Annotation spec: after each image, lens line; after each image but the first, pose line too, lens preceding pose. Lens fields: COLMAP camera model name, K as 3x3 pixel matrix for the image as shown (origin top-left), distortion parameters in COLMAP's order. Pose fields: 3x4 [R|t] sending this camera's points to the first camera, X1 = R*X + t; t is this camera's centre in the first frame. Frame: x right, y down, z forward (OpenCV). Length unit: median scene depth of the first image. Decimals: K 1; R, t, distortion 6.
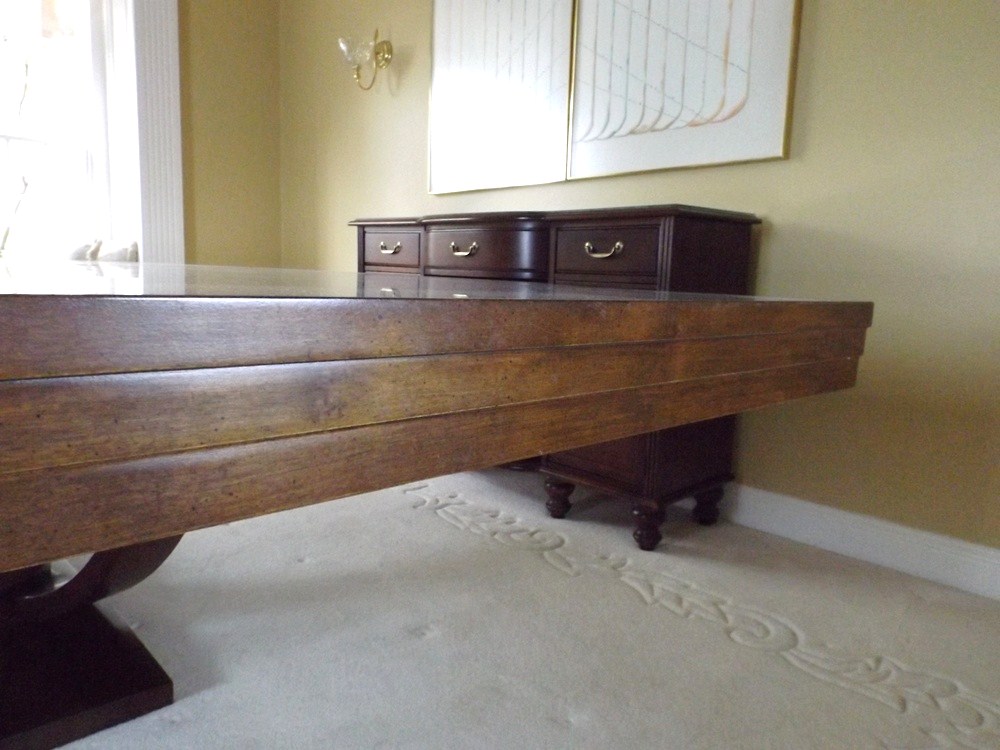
lens RADIAL K [[718.1, 0, 500.7], [0, 718.1, 374.6], [0, 0, 1]] dist [0.015972, -0.021721]
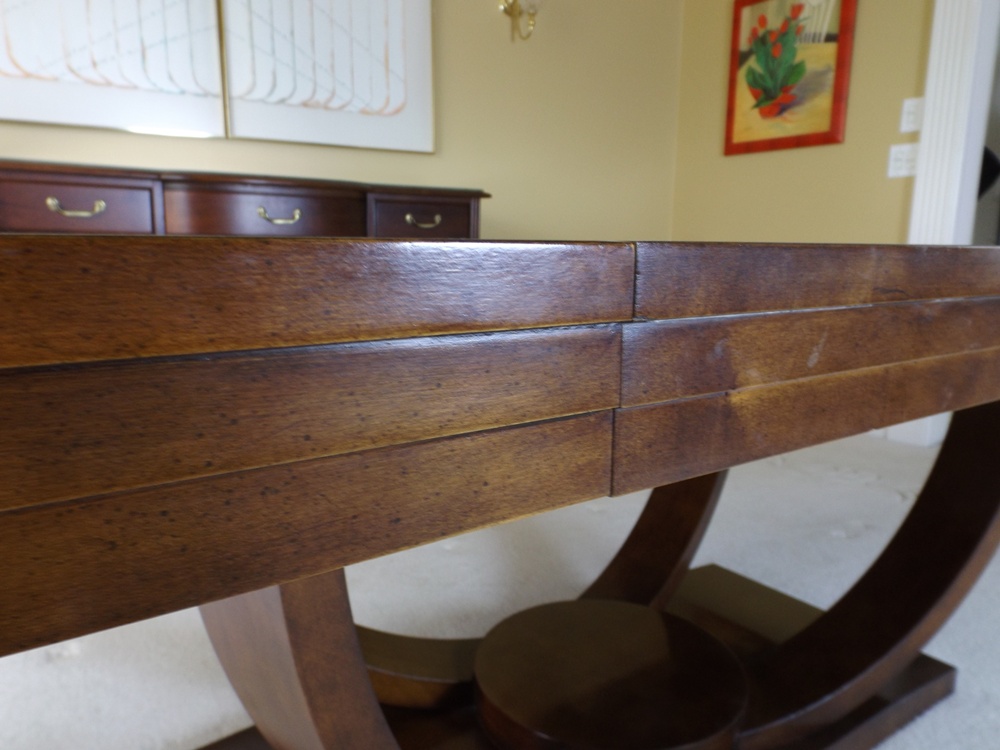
lens RADIAL K [[718.1, 0, 503.7], [0, 718.1, 373.7], [0, 0, 1]] dist [0.015972, -0.021721]
pose [[0.186740, -0.208265, 0.960080, -0.900723], [0.130174, 0.973899, 0.185944, -0.110231], [-0.973747, 0.090254, 0.208976, 0.539040]]
